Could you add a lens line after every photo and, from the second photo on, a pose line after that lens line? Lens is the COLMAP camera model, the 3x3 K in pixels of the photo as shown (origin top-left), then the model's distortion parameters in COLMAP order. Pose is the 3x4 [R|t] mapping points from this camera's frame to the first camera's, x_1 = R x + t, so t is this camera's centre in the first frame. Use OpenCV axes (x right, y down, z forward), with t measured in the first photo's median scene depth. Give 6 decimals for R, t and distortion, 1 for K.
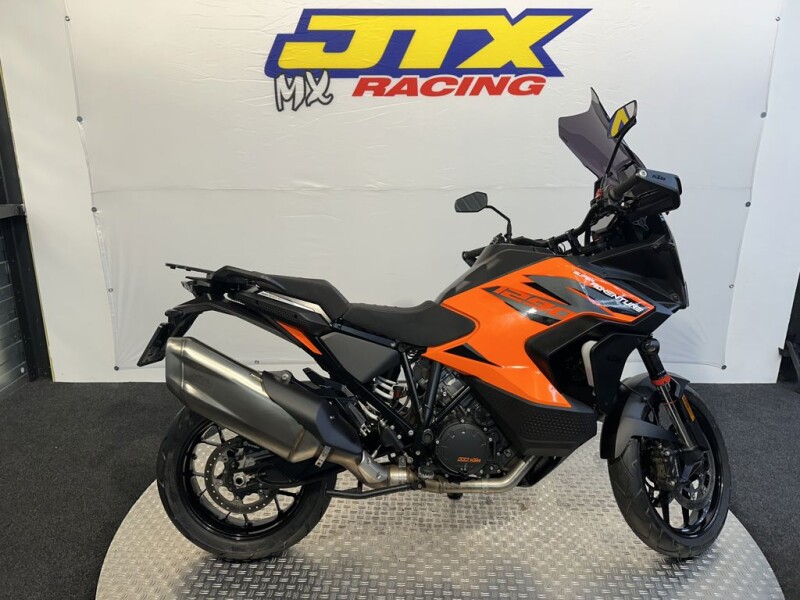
lens RADIAL K [[580.2, 0, 392.7], [0, 580.2, 305.8], [0, 0, 1]] dist [0.003096, -0.015835]
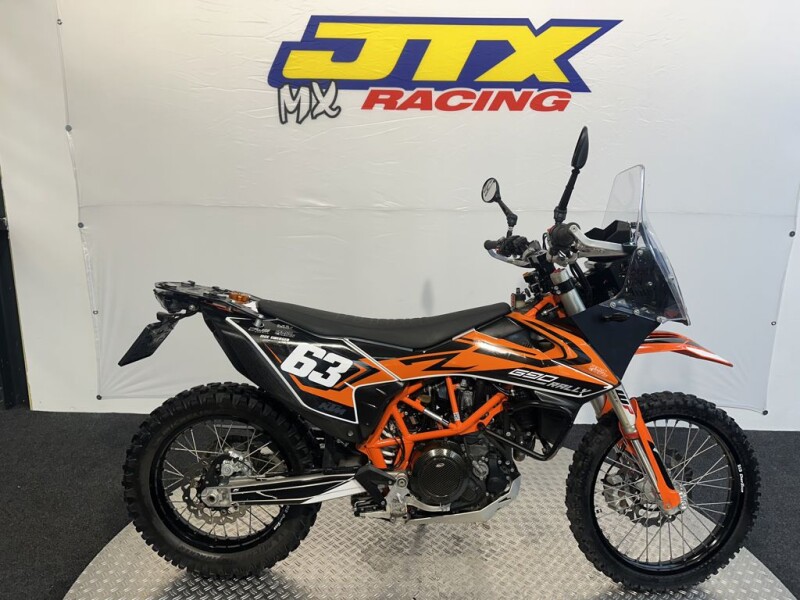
lens RADIAL K [[555.8, 0, 405.2], [0, 555.8, 302.9], [0, 0, 1]] dist [0.007380, -0.020569]
pose [[0.999689, 0.022135, -0.011504, 0.017258], [-0.022703, 0.998396, -0.051867, -0.007978], [0.010337, 0.052112, 0.998588, 0.130555]]
